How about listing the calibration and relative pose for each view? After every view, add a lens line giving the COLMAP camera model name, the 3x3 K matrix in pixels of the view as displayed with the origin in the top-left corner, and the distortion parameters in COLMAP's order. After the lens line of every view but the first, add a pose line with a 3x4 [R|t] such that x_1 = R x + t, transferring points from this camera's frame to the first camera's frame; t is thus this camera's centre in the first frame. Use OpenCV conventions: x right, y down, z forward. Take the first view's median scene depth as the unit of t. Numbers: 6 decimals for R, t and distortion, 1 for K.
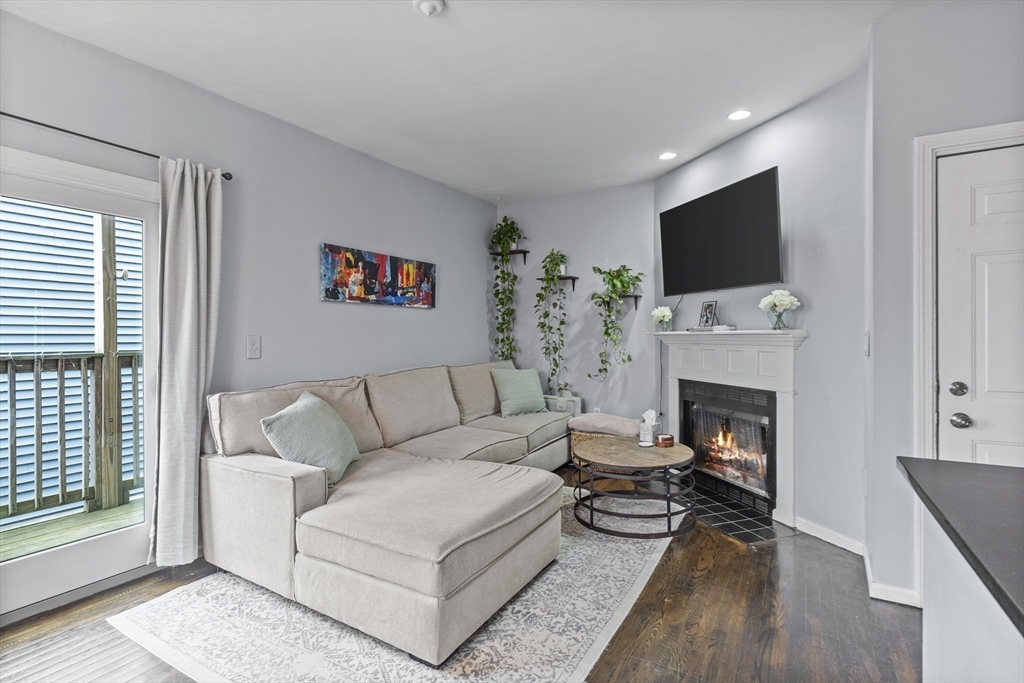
lens RADIAL K [[494.0, 0, 486.9], [0, 494.0, 340.0], [0, 0, 1]] dist [-0.006617, 0.000519]
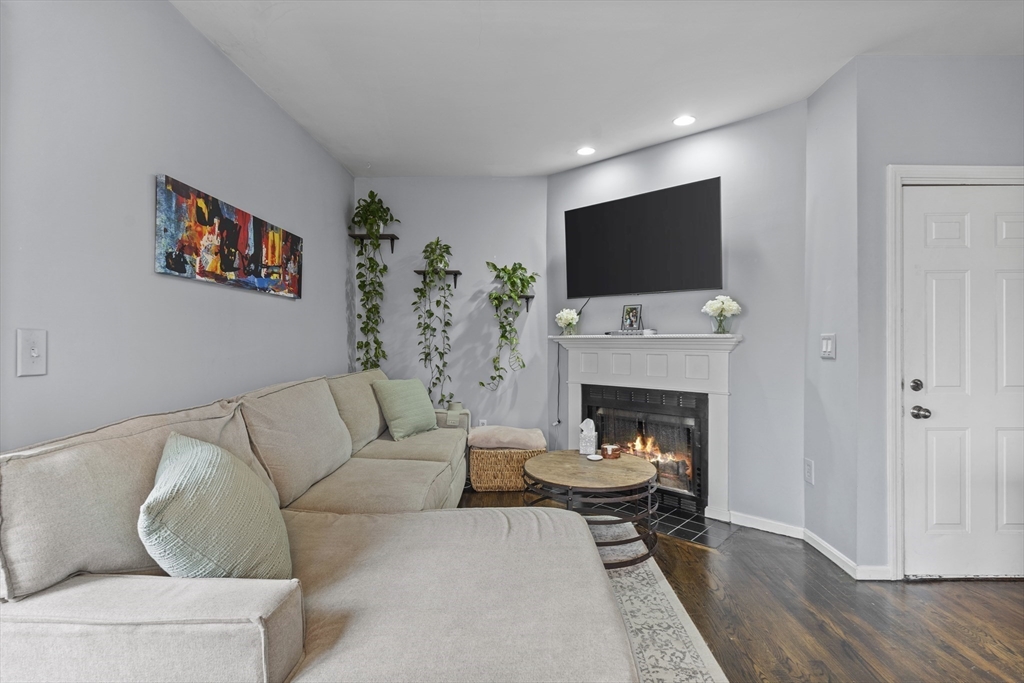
lens RADIAL K [[494.0, 0, 513.2], [0, 494.0, 341.6], [0, 0, 1]] dist [-0.006617, 0.000519]
pose [[0.857286, 0.007575, 0.514785, -0.257070], [-0.002983, 0.999948, -0.009745, 0.005574], [-0.514832, 0.006819, 0.857264, 0.269572]]
